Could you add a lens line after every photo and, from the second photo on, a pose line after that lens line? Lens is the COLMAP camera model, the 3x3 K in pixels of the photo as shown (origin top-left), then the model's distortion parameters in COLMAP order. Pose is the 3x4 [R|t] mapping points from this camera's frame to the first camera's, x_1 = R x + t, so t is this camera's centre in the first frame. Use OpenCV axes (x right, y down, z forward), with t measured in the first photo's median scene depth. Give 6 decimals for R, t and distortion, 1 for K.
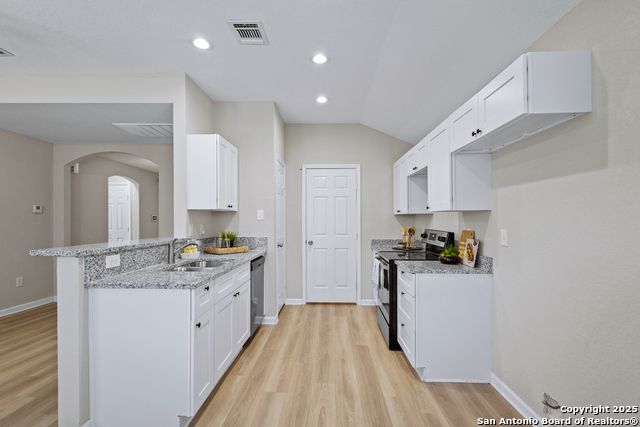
lens RADIAL K [[295.5, 0, 322.3], [0, 295.5, 219.8], [0, 0, 1]] dist [0.002994, 0.000288]
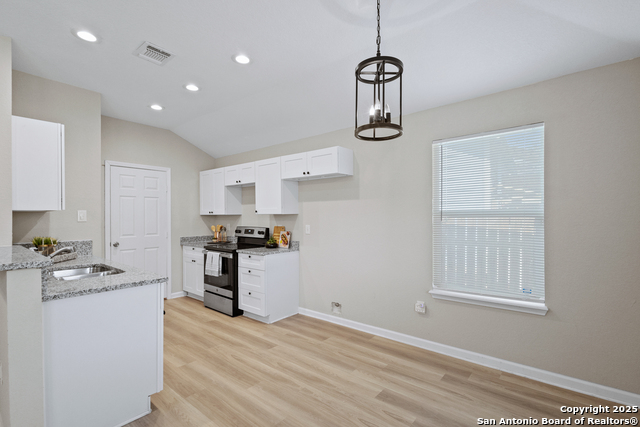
lens RADIAL K [[293.4, 0, 318.0], [0, 293.4, 215.2], [0, 0, 1]] dist [0.003255, 0.000429]
pose [[0.616075, -0.000407, 0.787687, -0.664007], [0.004352, 0.999986, -0.002887, -0.018827], [-0.787675, 0.005206, 0.616069, -0.145377]]
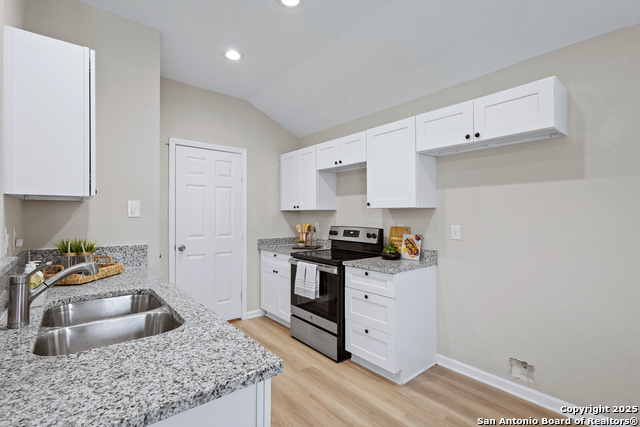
lens RADIAL K [[293.4, 0, 318.0], [0, 293.4, 215.2], [0, 0, 1]] dist [0.003255, 0.000429]
pose [[0.753589, 0.001969, 0.657343, -0.454173], [-0.000552, 0.999997, -0.002363, -0.002424], [-0.657346, 0.001418, 0.753588, 0.422539]]
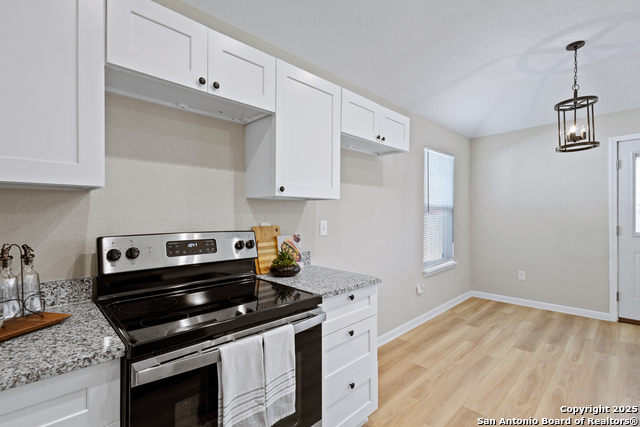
lens RADIAL K [[293.4, 0, 318.0], [0, 293.4, 215.2], [0, 0, 1]] dist [0.003255, 0.000429]
pose [[-0.709778, 0.002058, 0.704423, -0.100414], [0.004352, 0.999989, 0.001463, 0.010332], [-0.704412, 0.004104, -0.709779, 1.507547]]
